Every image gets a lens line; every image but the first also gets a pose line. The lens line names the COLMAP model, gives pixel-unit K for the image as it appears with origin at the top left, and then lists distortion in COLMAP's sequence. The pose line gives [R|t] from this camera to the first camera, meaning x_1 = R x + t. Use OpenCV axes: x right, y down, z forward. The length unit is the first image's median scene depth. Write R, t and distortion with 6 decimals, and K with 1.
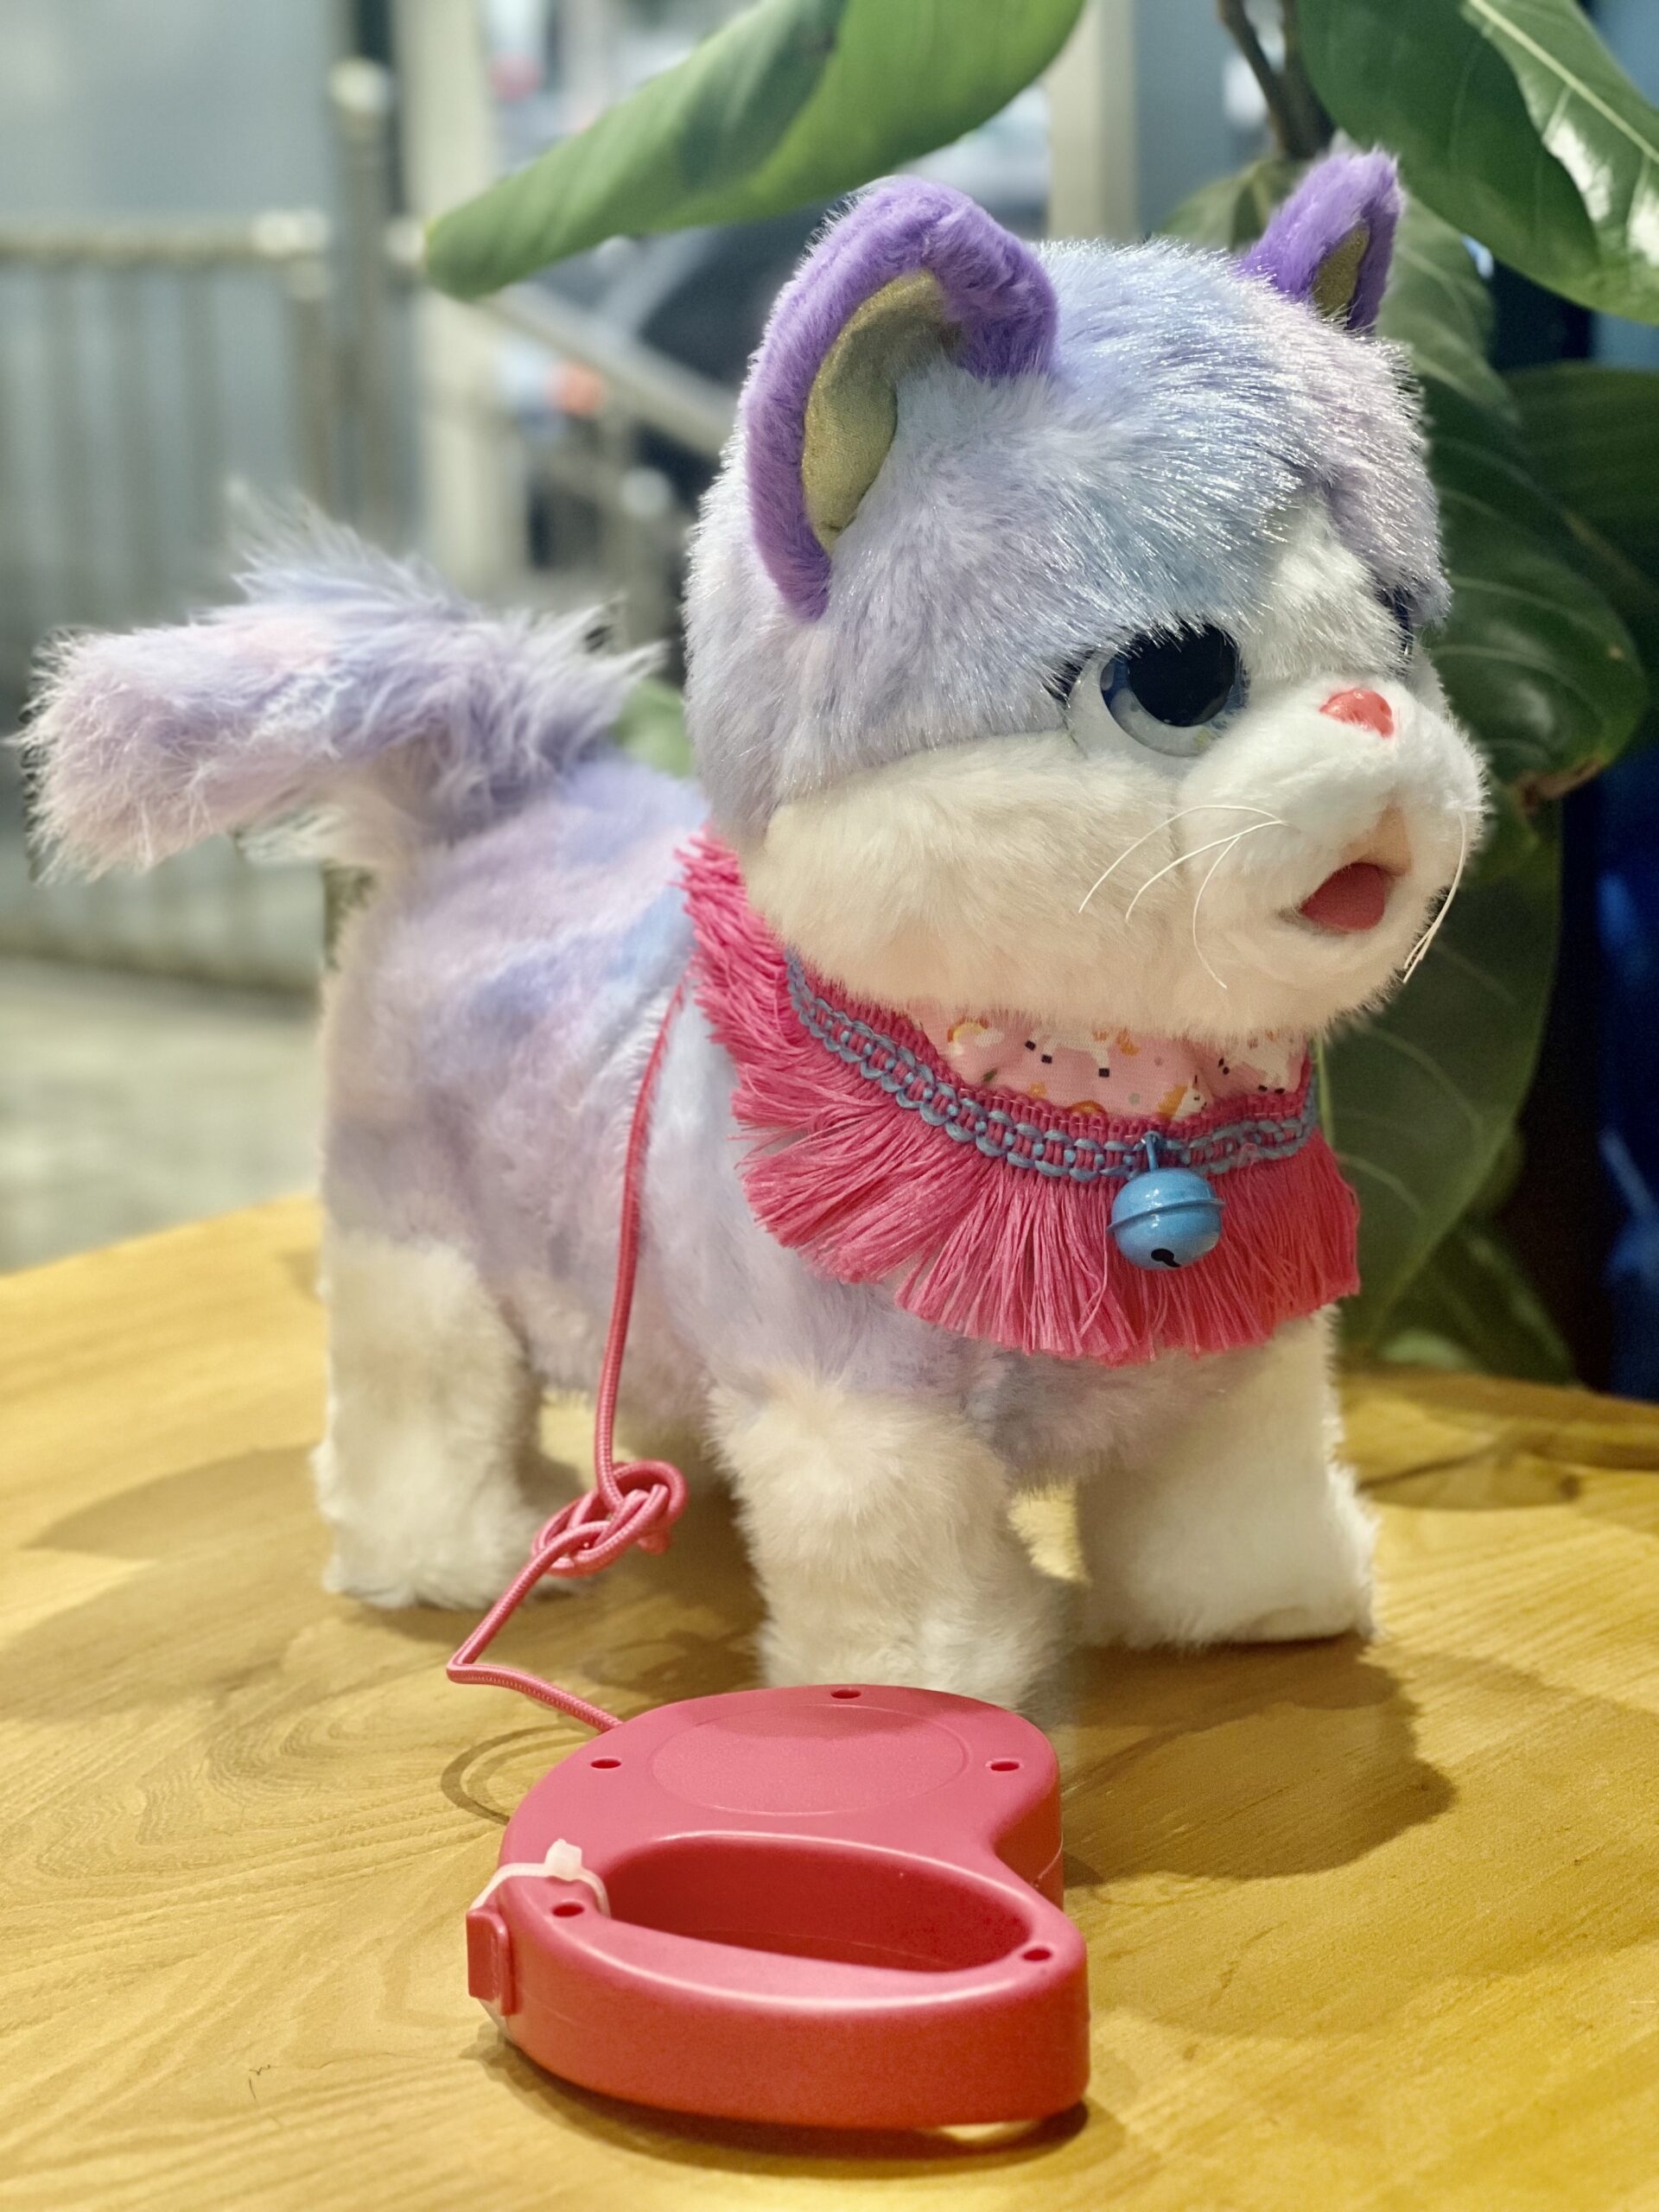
lens RADIAL K [[4917.6, 0, 829.5], [0, 4917.6, 1106.0], [0, 0, 1]] dist [-0.425943, 12.299203]
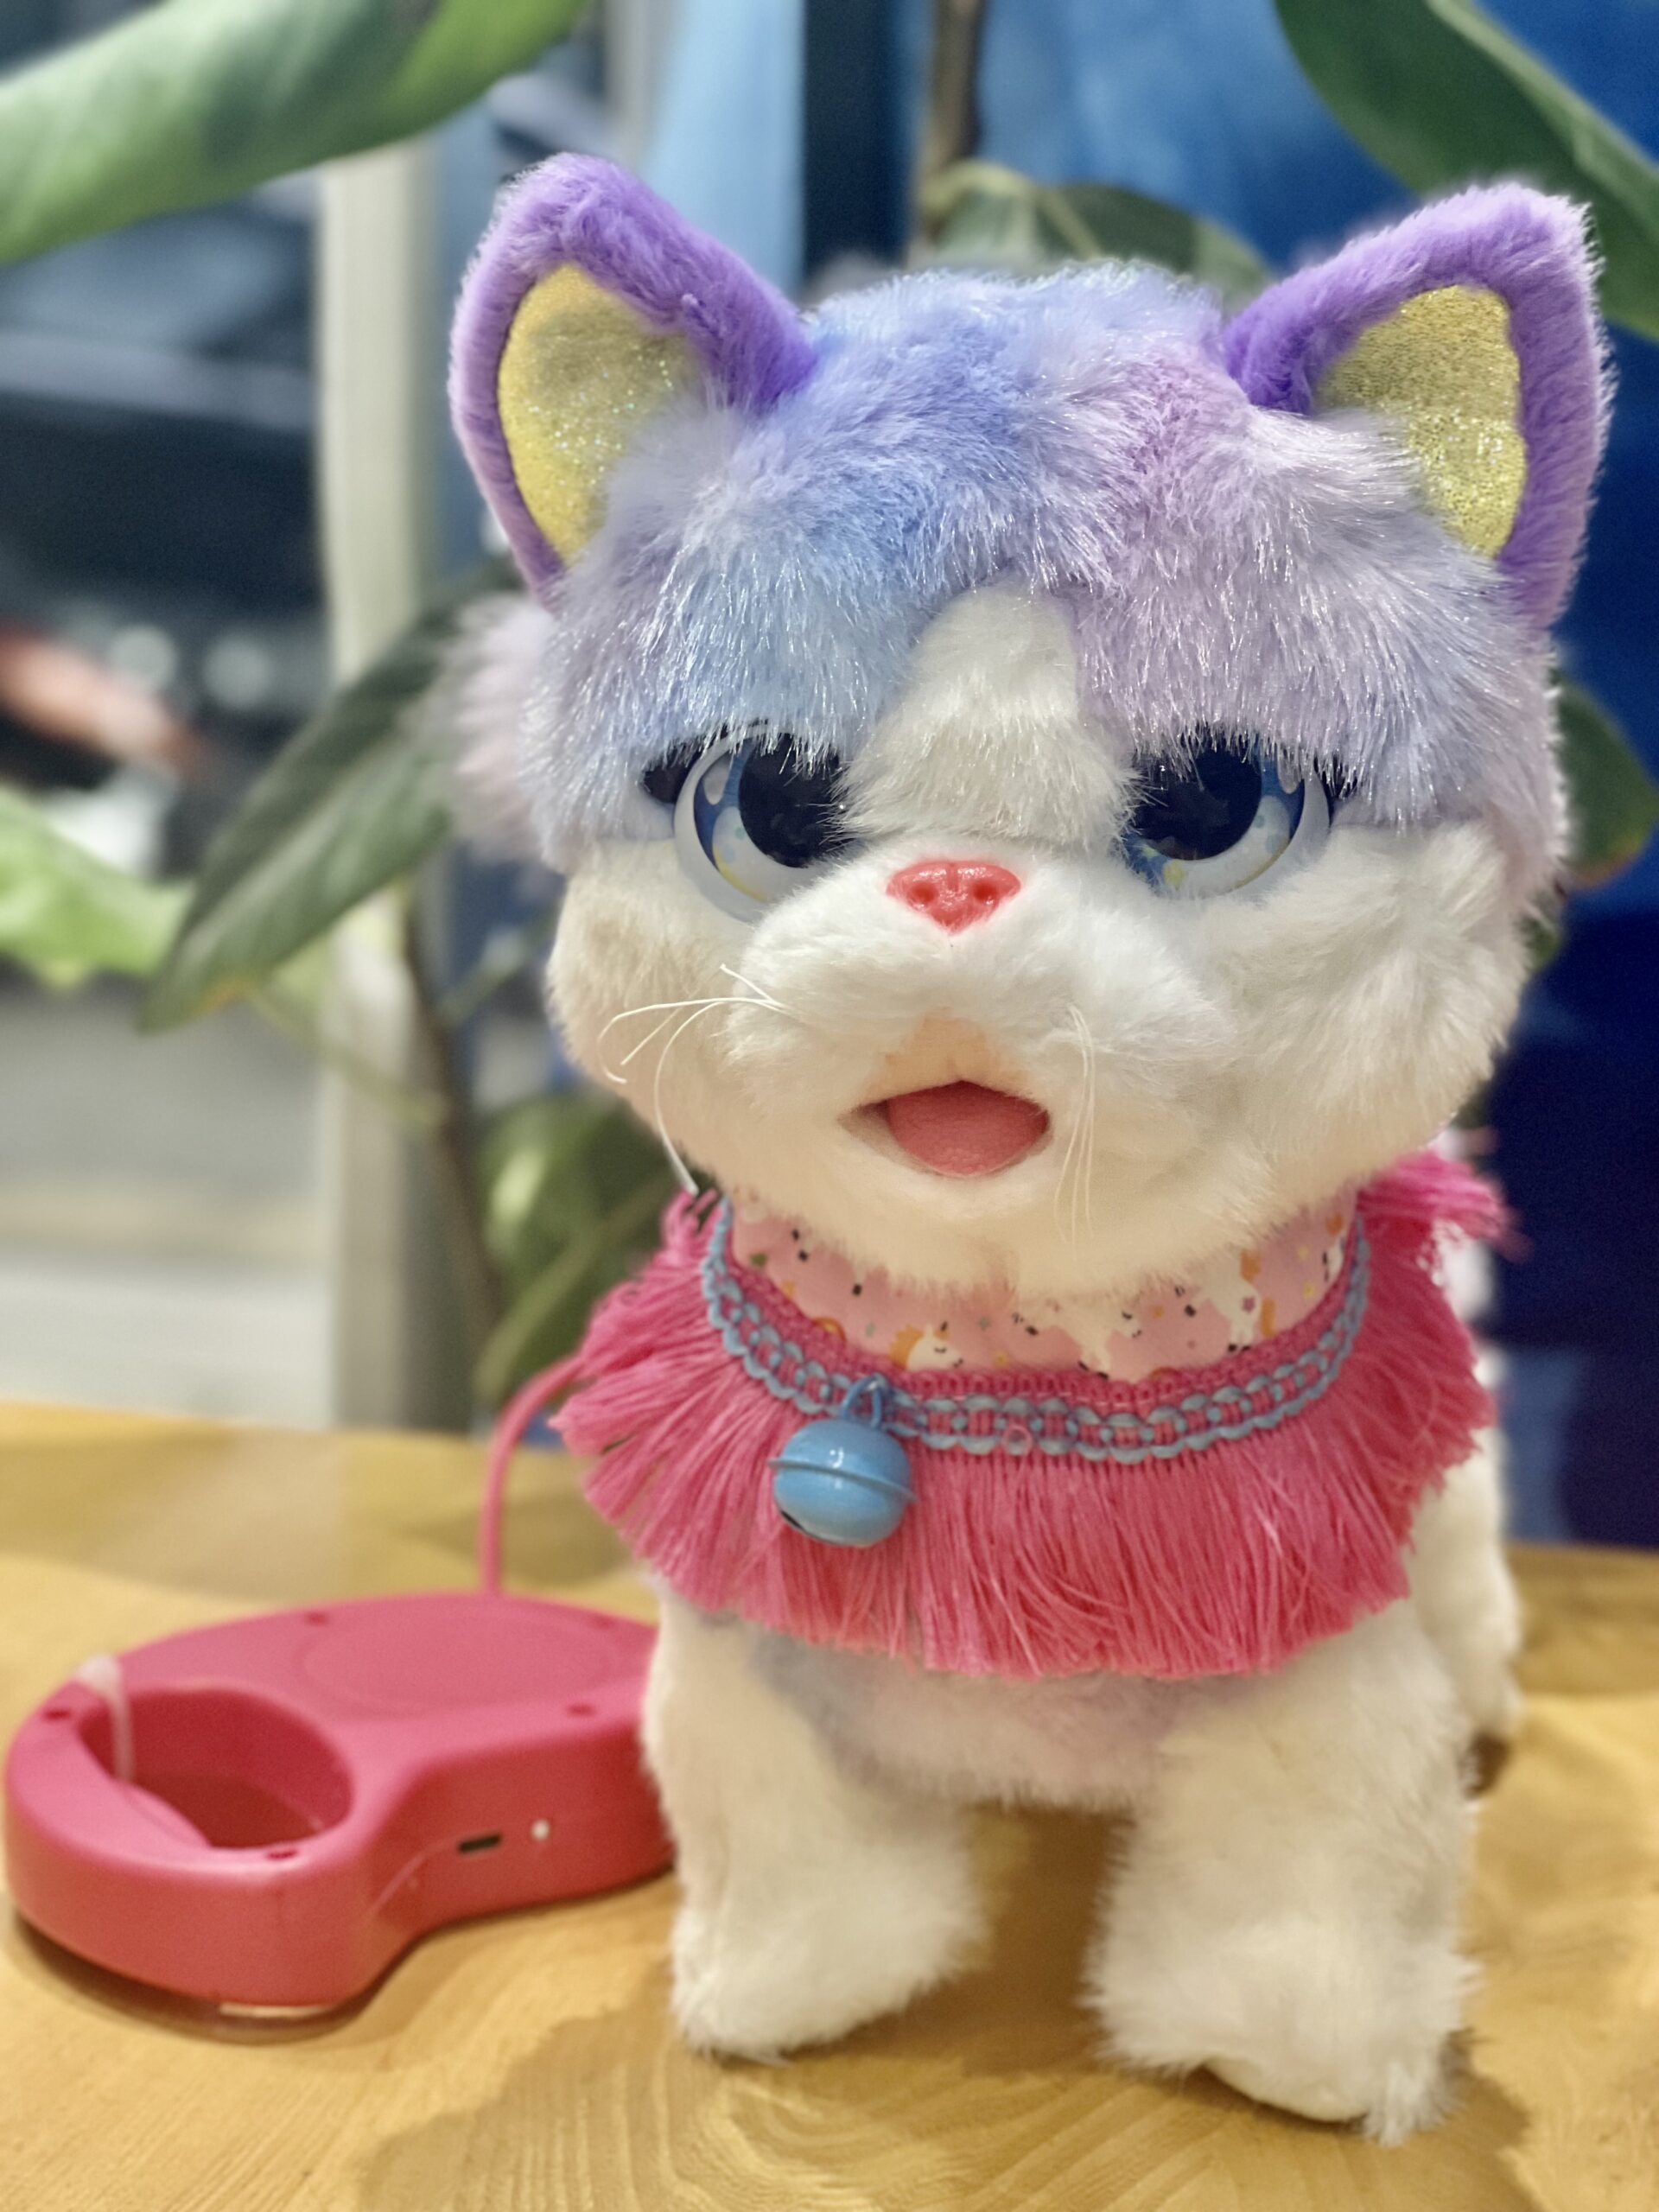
lens RADIAL K [[4917.6, 0, 829.5], [0, 4917.6, 1106.0], [0, 0, 1]] dist [-0.425943, 12.299203]
pose [[0.624770, 0.201447, -0.754375, 0.676128], [-0.197494, 0.975500, 0.096932, -0.117073], [0.755419, 0.088425, 0.649248, 0.489247]]
